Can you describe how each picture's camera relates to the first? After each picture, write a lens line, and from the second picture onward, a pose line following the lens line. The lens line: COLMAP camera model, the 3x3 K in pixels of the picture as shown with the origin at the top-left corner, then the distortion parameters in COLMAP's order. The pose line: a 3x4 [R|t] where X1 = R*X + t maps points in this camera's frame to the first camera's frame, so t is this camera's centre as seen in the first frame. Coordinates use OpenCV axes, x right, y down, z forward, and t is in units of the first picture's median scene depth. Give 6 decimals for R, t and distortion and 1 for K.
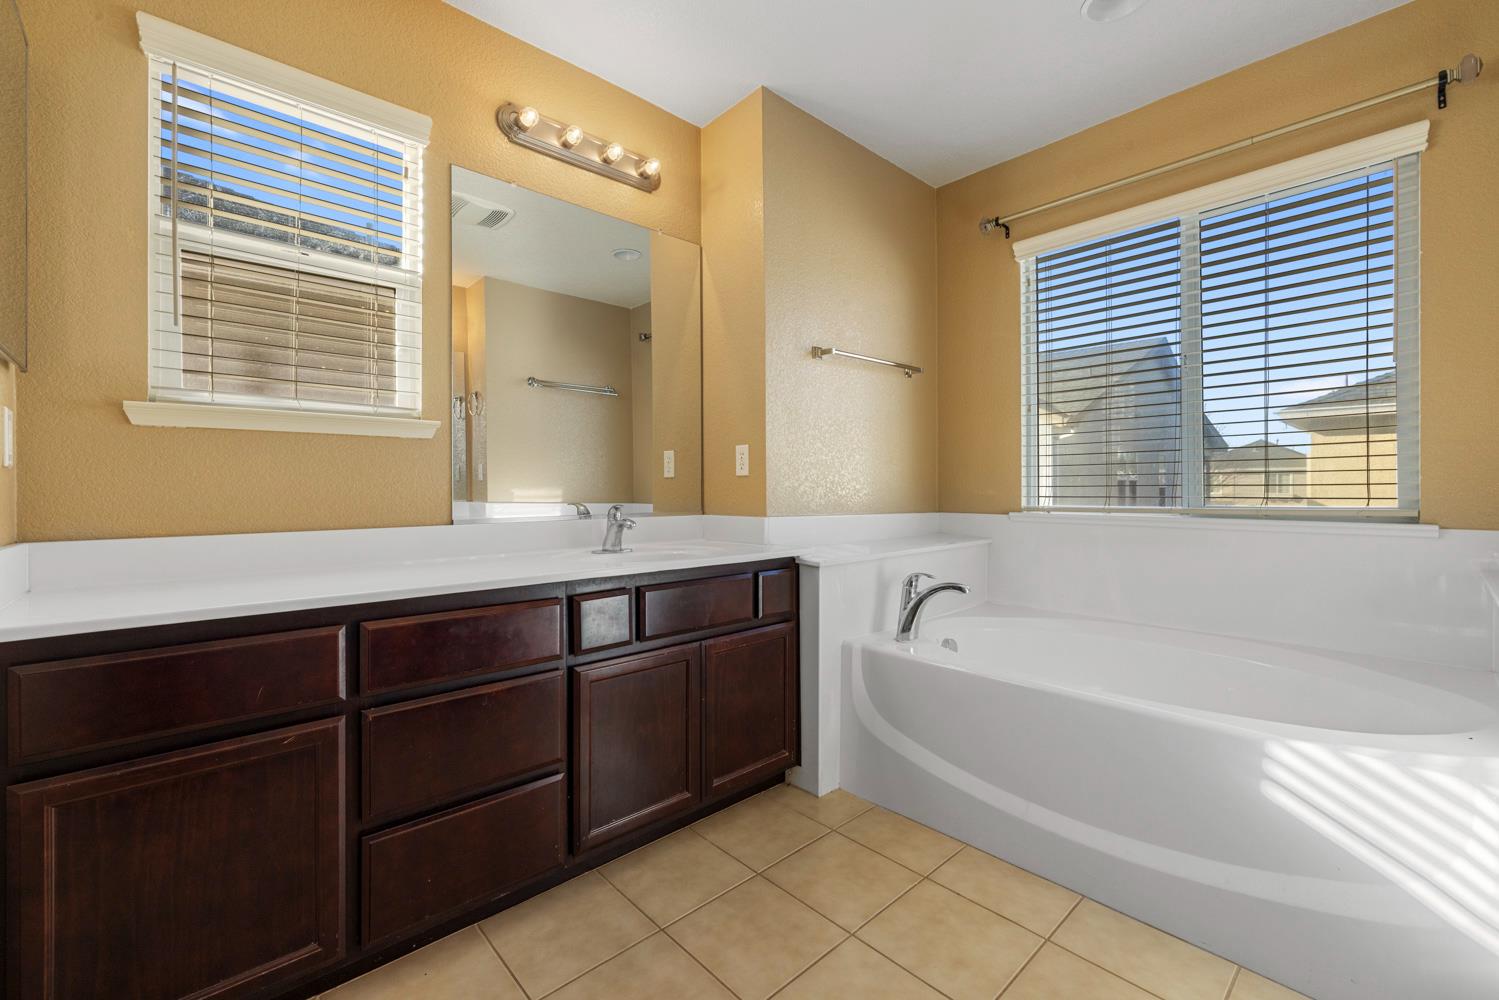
lens RADIAL K [[622.2, 0, 744.7], [0, 622.2, 493.1], [0, 0, 1]] dist [0.002175, -0.000949]
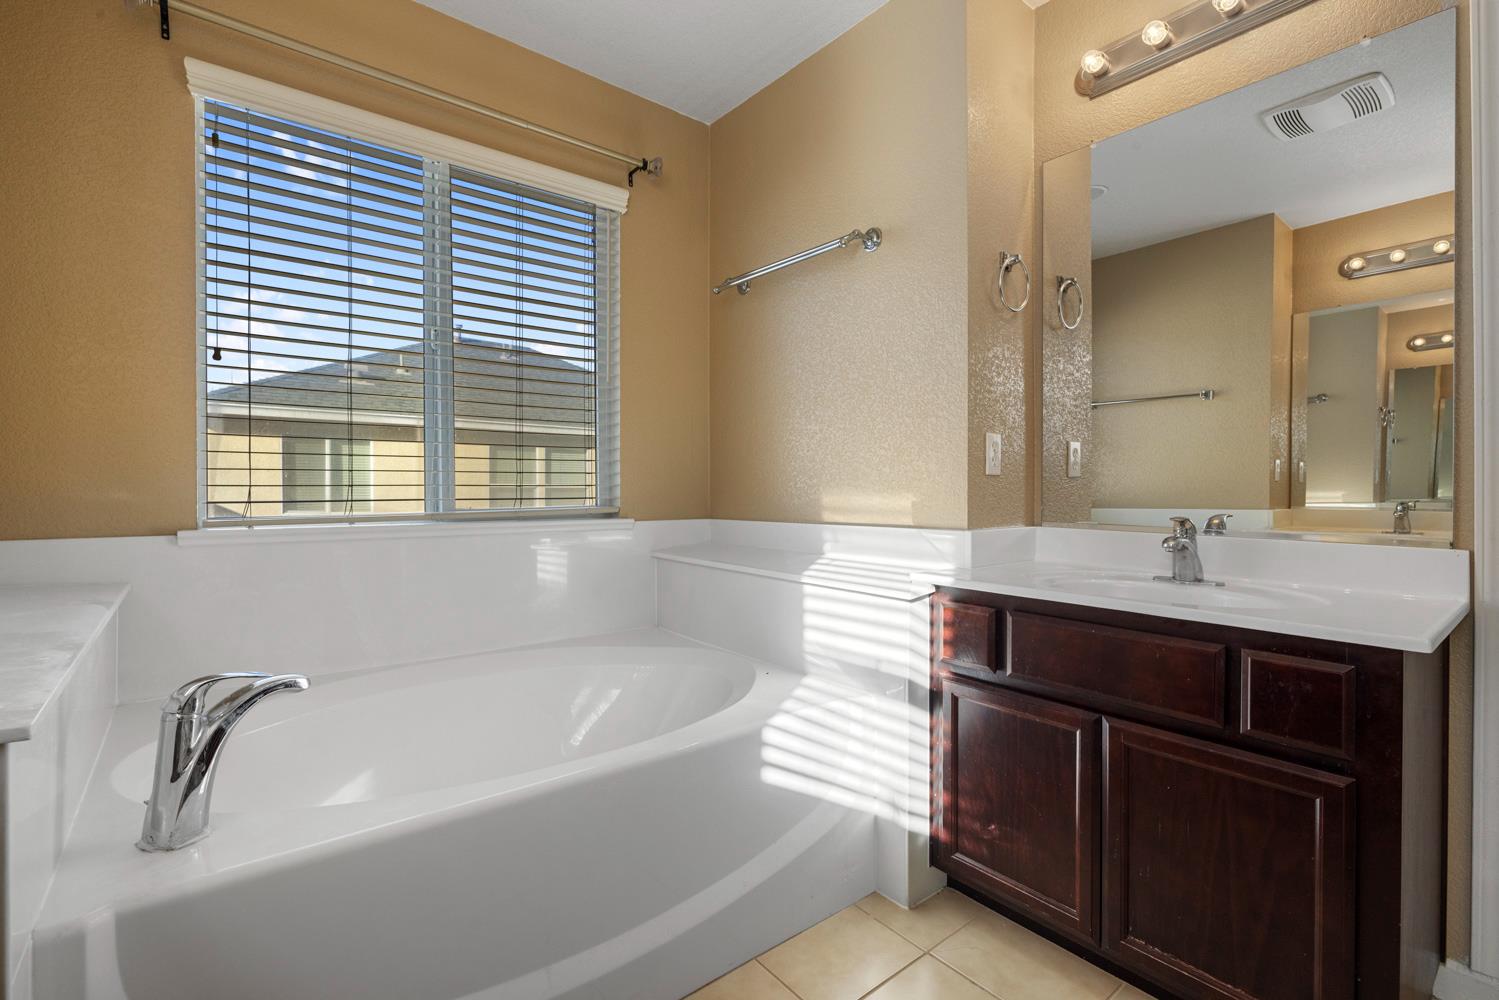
lens RADIAL K [[664.3, 0, 744.1], [0, 664.3, 497.9], [0, 0, 1]] dist [-0.005301, -0.000345]
pose [[0.064214, -0.014589, 0.997830, -0.192066], [0.003577, 0.999890, 0.014389, -0.008093], [-0.997930, 0.002645, 0.064259, 0.644564]]
